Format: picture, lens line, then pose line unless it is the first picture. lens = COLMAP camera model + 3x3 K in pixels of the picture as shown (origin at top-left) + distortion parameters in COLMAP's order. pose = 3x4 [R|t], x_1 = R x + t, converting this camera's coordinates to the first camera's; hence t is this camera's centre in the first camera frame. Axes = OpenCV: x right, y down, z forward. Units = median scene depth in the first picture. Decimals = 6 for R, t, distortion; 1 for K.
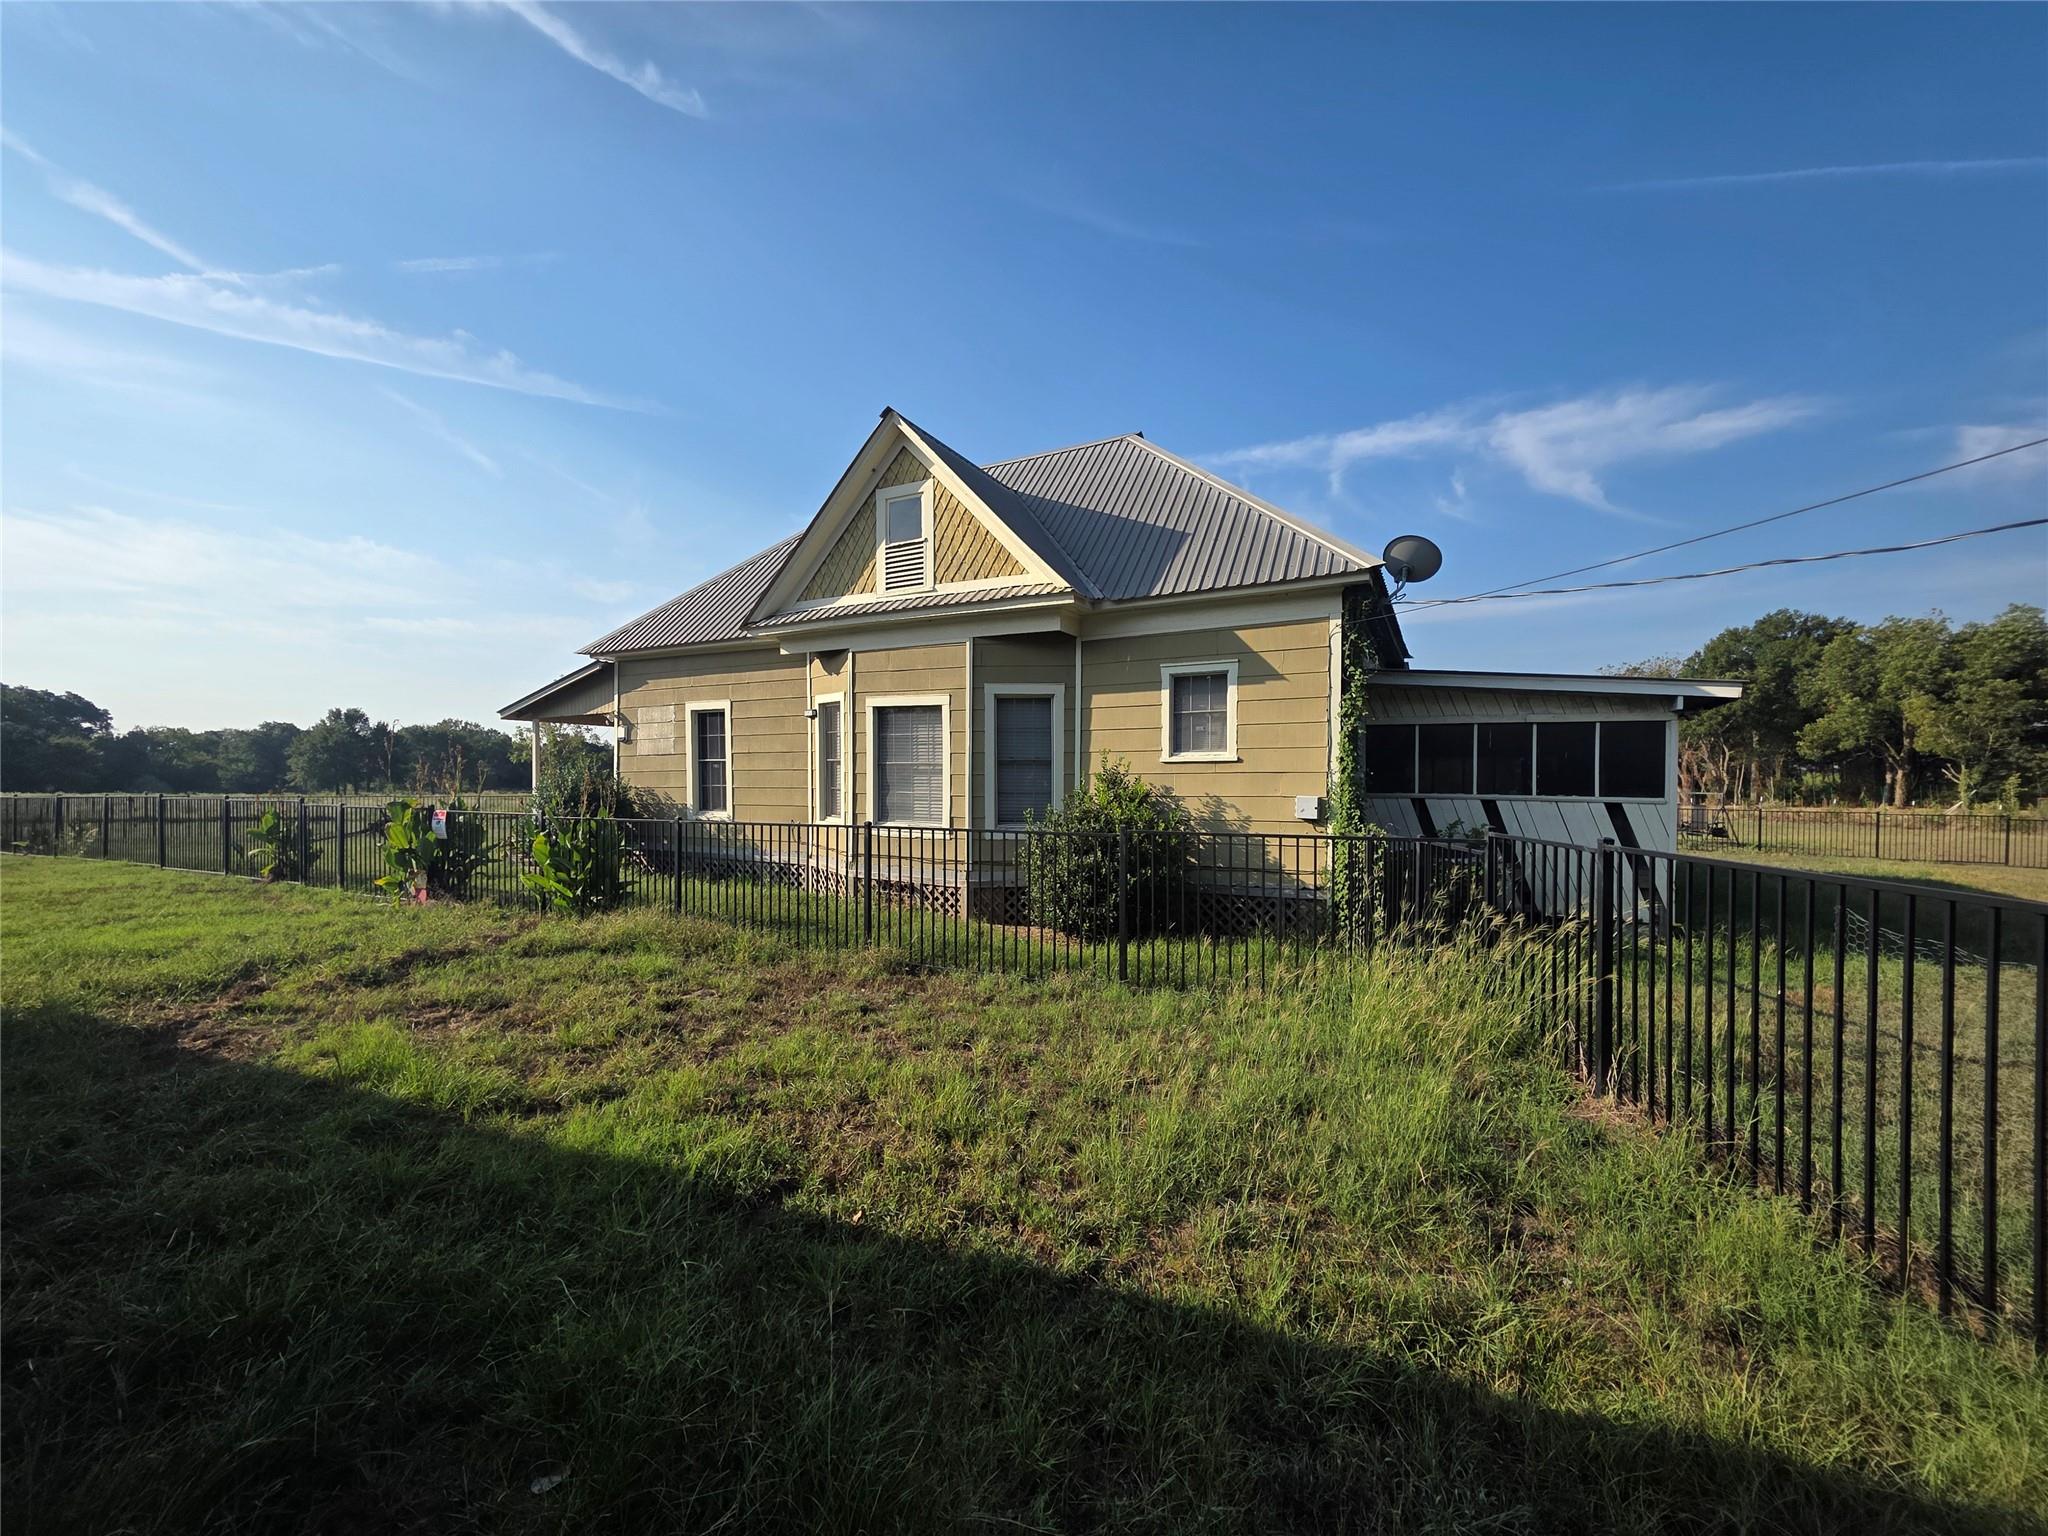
lens RADIAL K [[824.6, 0, 1009.6], [0, 824.6, 788.3], [0, 0, 1]] dist [0.023341, -0.000839]
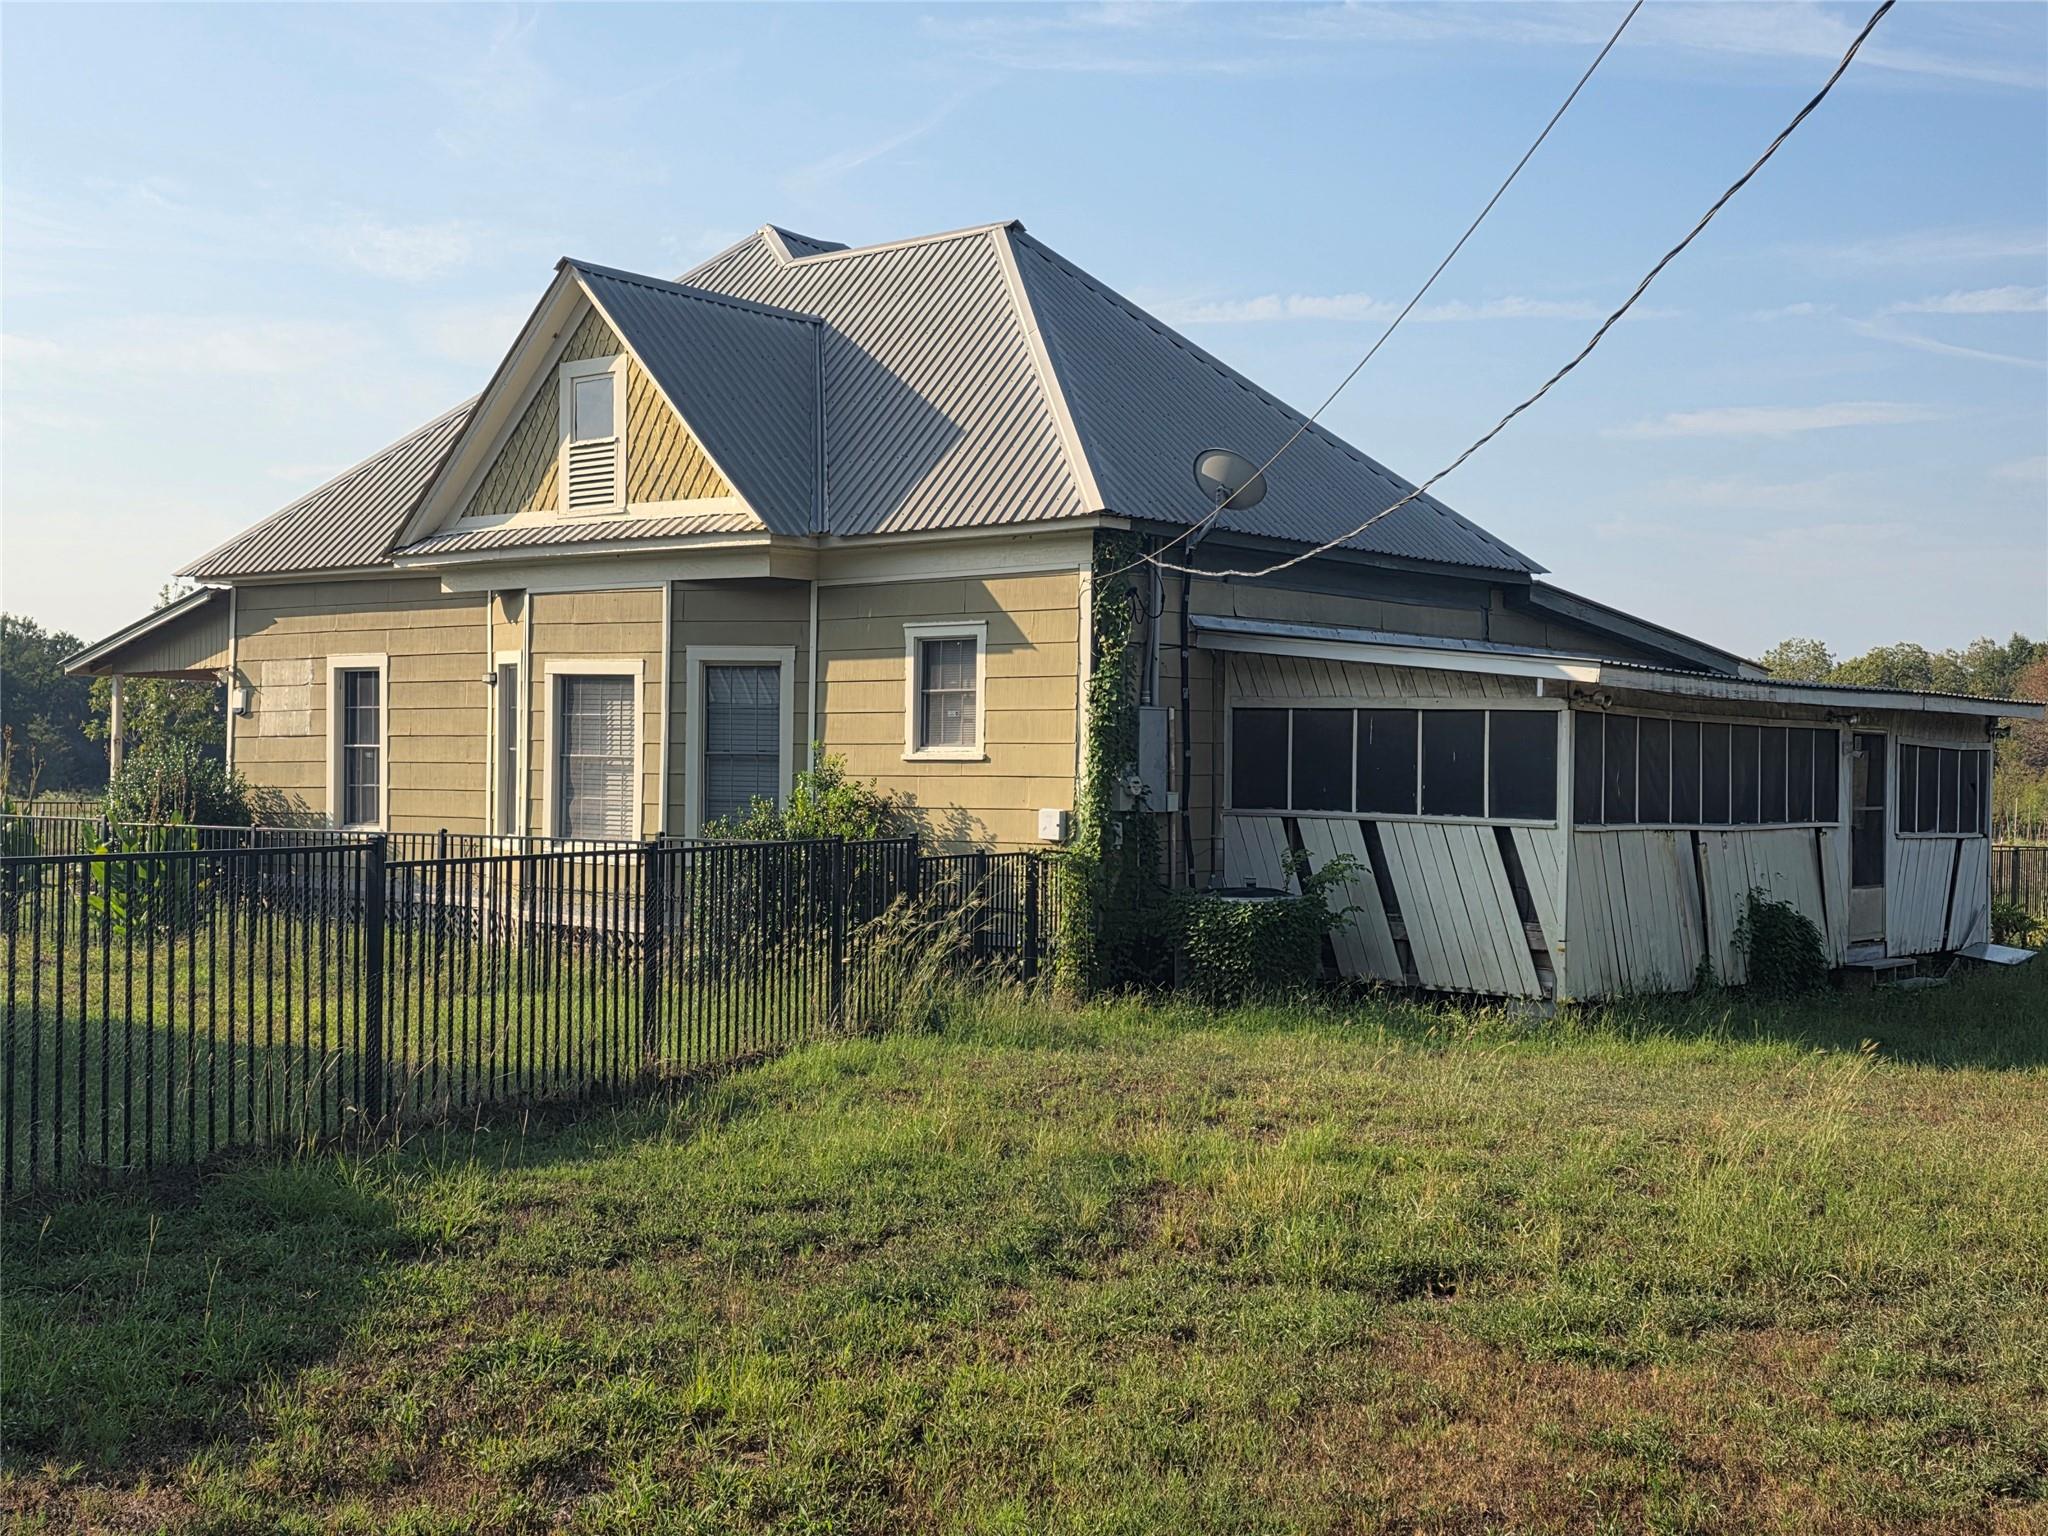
lens RADIAL K [[2447.0, 0, 1007.0], [0, 2447.0, 775.4], [0, 0, 1]] dist [0.080108, 0.000000]
pose [[0.981506, 0.012578, -0.191017, 0.611278], [-0.015127, 0.999815, -0.011893, 0.005289], [0.190832, 0.014562, 0.981515, -0.960888]]
